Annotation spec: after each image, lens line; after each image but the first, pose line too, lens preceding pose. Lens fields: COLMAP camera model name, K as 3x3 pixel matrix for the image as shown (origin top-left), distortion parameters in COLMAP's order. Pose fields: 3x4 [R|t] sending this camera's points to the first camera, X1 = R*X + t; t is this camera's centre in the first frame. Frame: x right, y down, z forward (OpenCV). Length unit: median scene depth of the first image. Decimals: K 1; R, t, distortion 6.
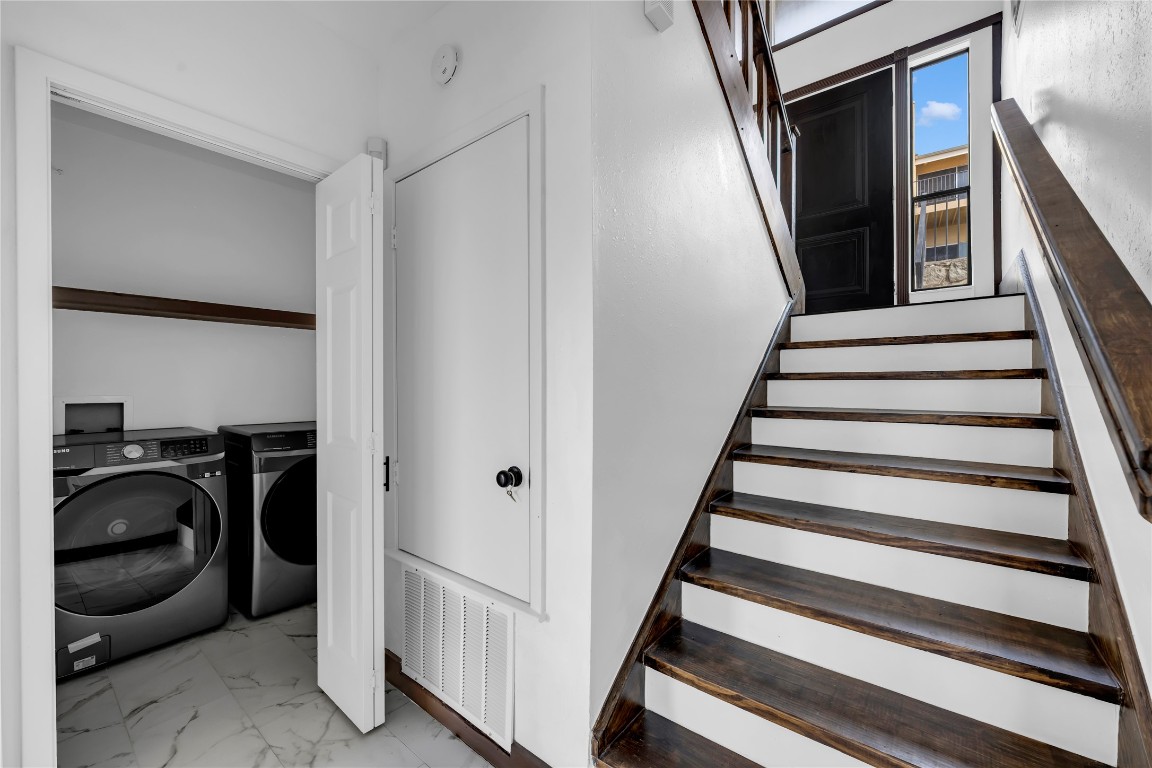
lens RADIAL K [[457.2, 0, 576.0], [0, 457.2, 384.0], [0, 0, 1]] dist [0.000046, 0.000107]
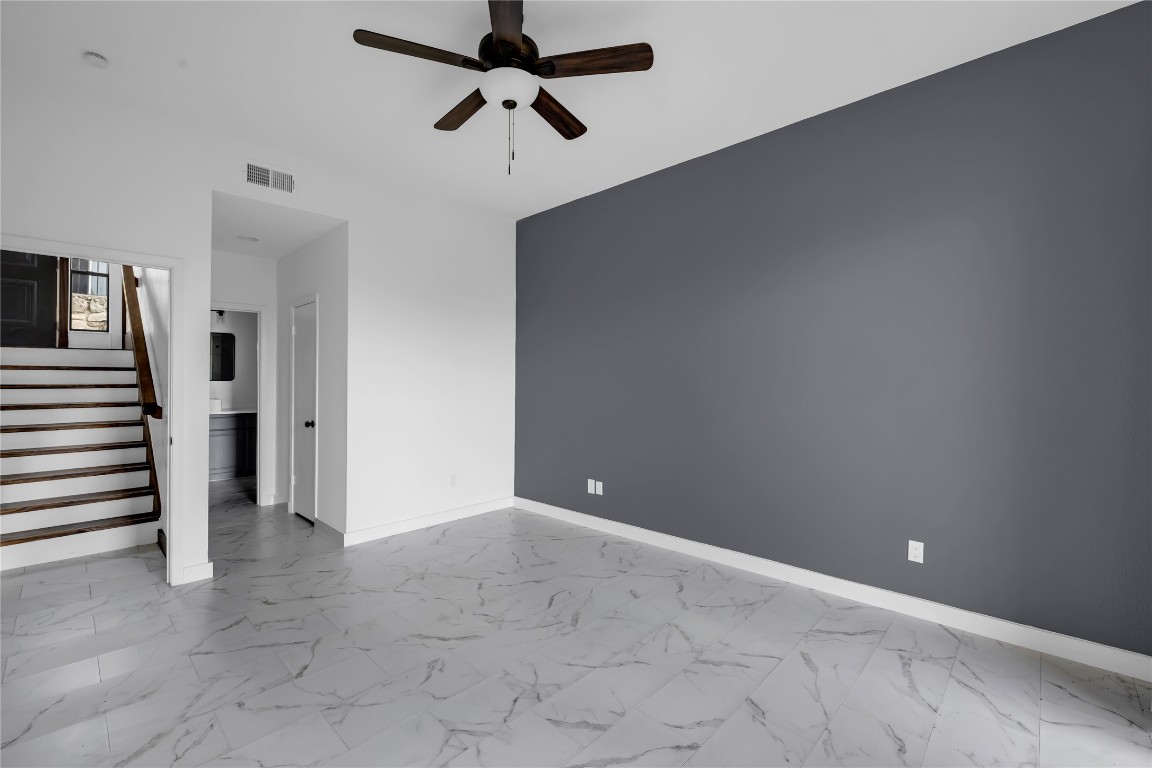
lens RADIAL K [[489.6, 0, 576.0], [0, 489.6, 384.0], [0, 0, 1]] dist [-0.002435, -0.000148]
pose [[0.083887, 0.009700, 0.996428, -0.798199], [-0.011677, 0.999894, -0.008750, -0.022320], [-0.996407, -0.010902, 0.083991, -0.886711]]
